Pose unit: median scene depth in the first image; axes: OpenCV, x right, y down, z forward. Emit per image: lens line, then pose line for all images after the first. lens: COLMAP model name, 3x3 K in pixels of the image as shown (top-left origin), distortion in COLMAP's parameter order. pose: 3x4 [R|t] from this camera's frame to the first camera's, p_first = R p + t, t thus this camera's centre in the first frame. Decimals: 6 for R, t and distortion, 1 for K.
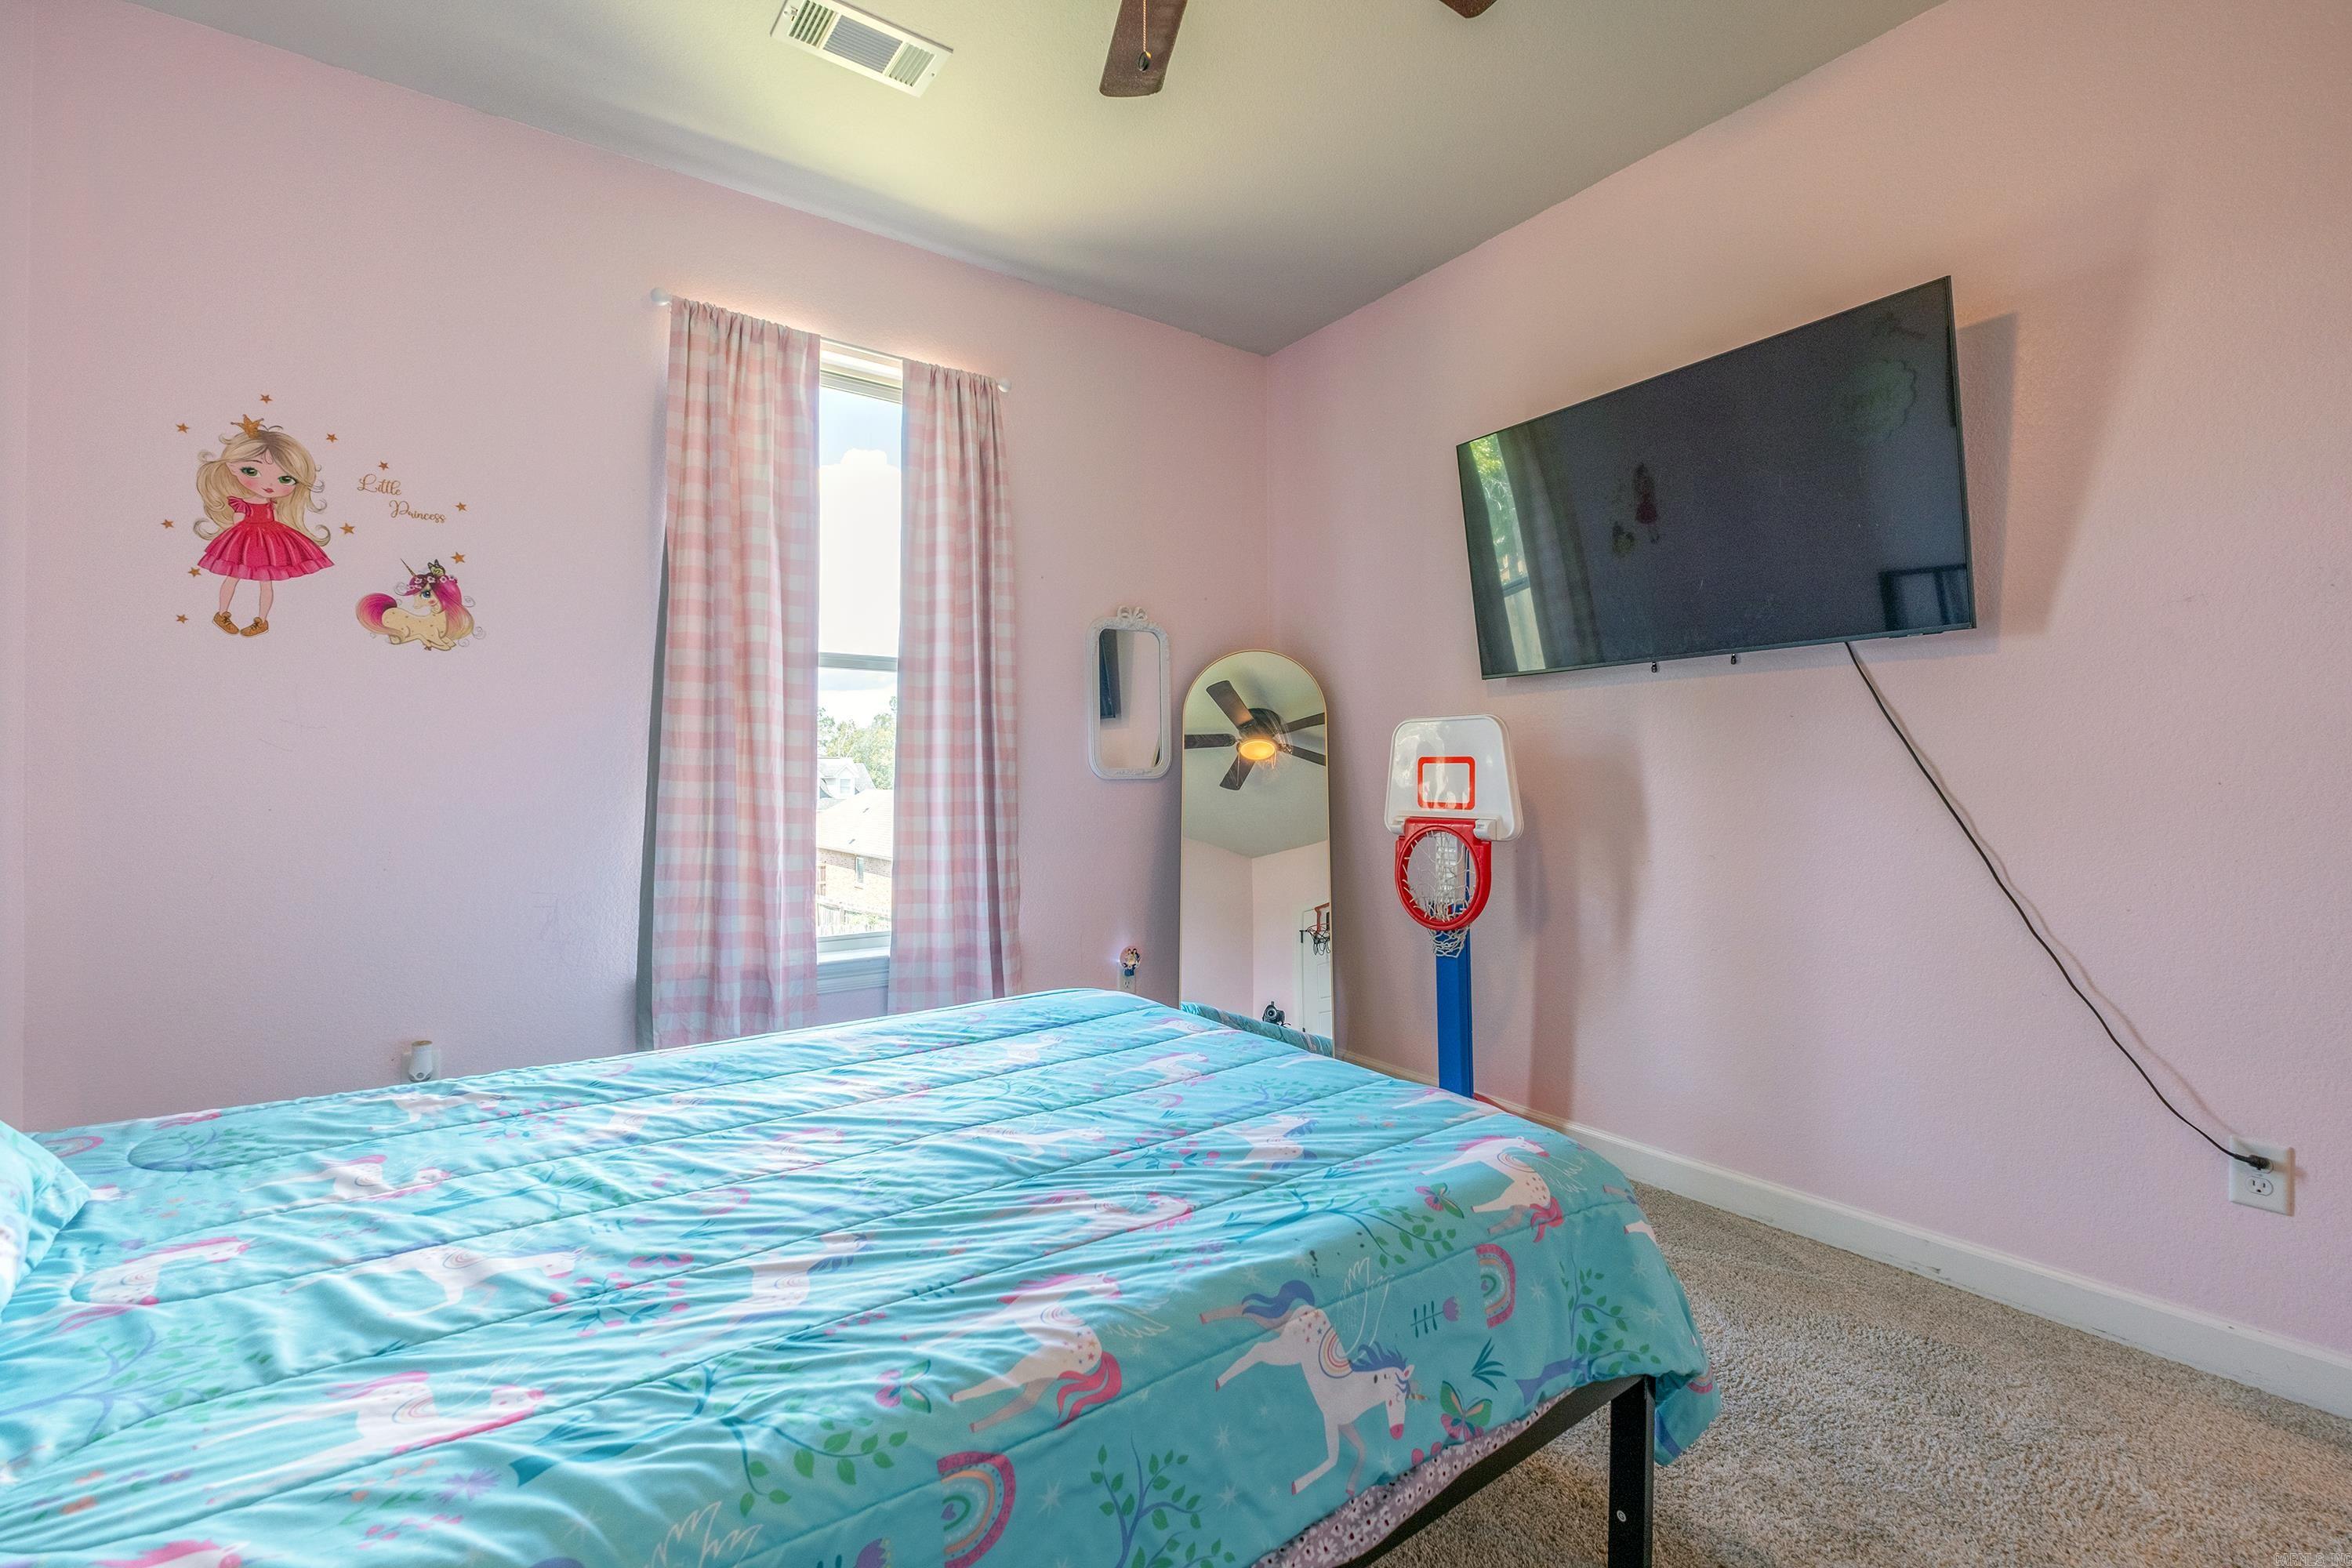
lens RADIAL K [[1006.6, 0, 1166.8], [0, 1006.6, 779.2], [0, 0, 1]] dist [0.000963, -0.000314]
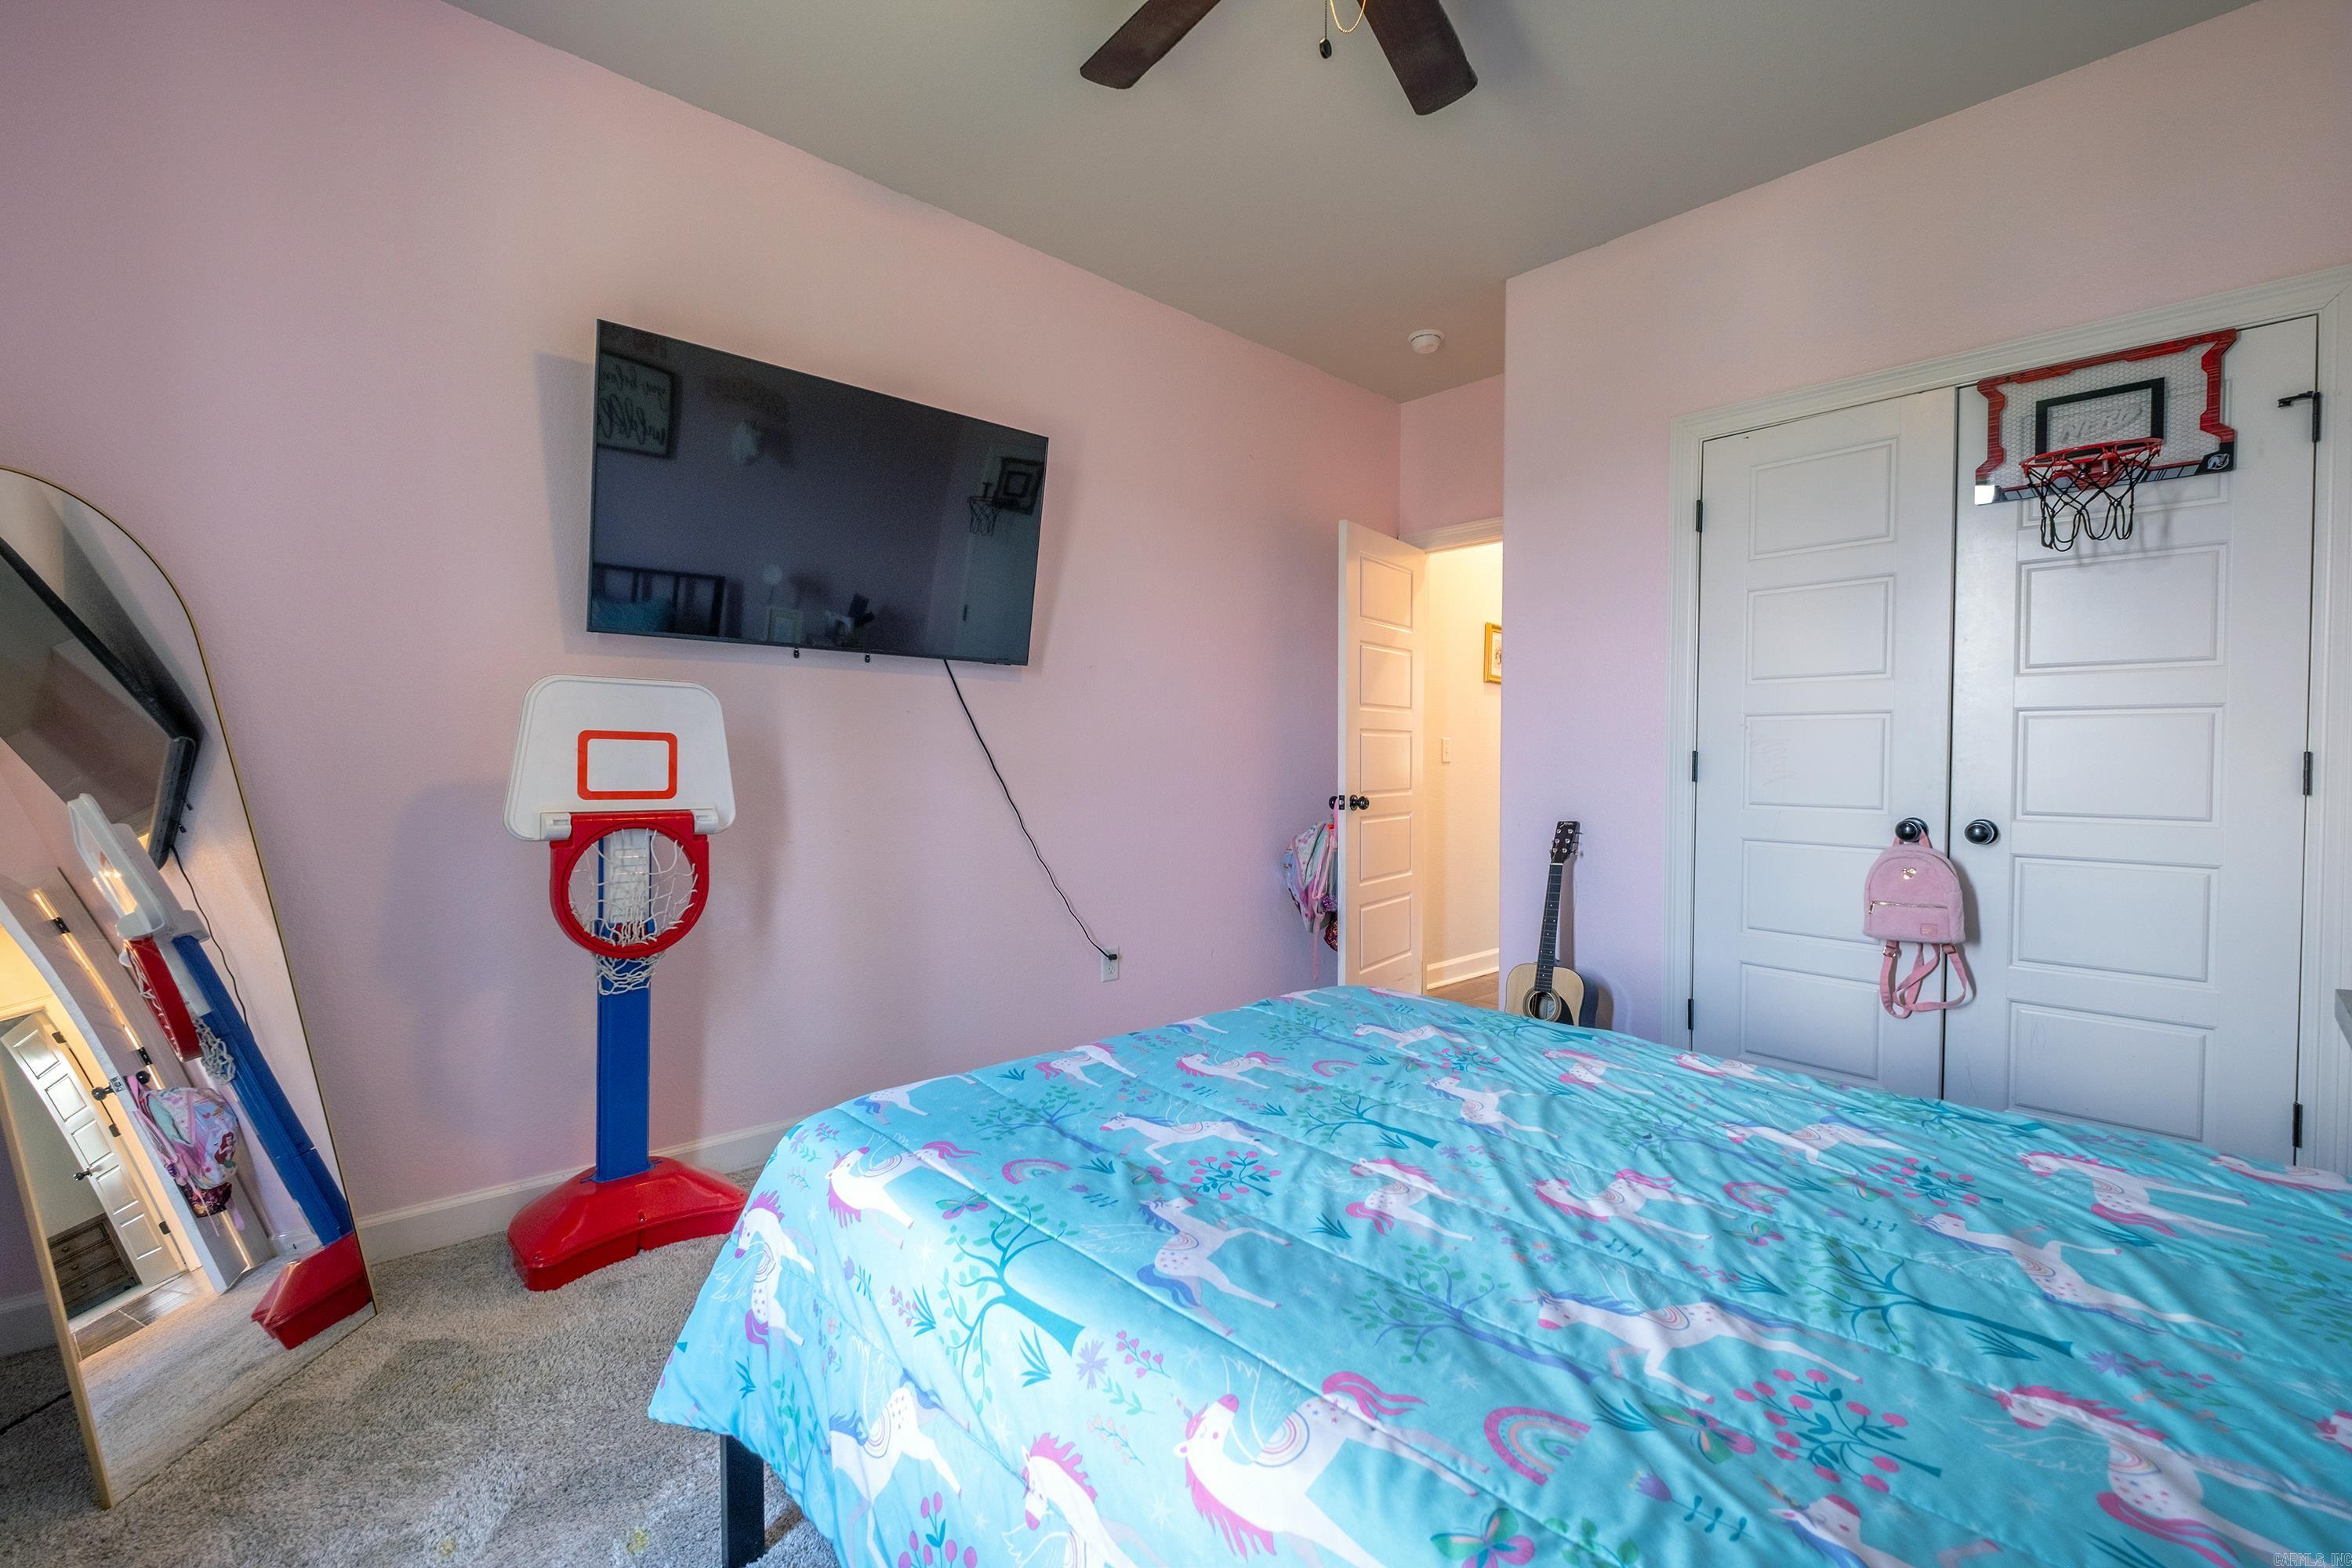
lens RADIAL K [[1014.7, 0, 1176.0], [0, 1014.7, 784.0], [0, 0, 1]] dist [0.003348, -0.000044]
pose [[-0.131808, -0.019056, 0.991092, -0.571984], [-0.005116, 0.999815, 0.018543, 0.000967], [-0.991262, -0.002626, -0.131881, 0.720315]]
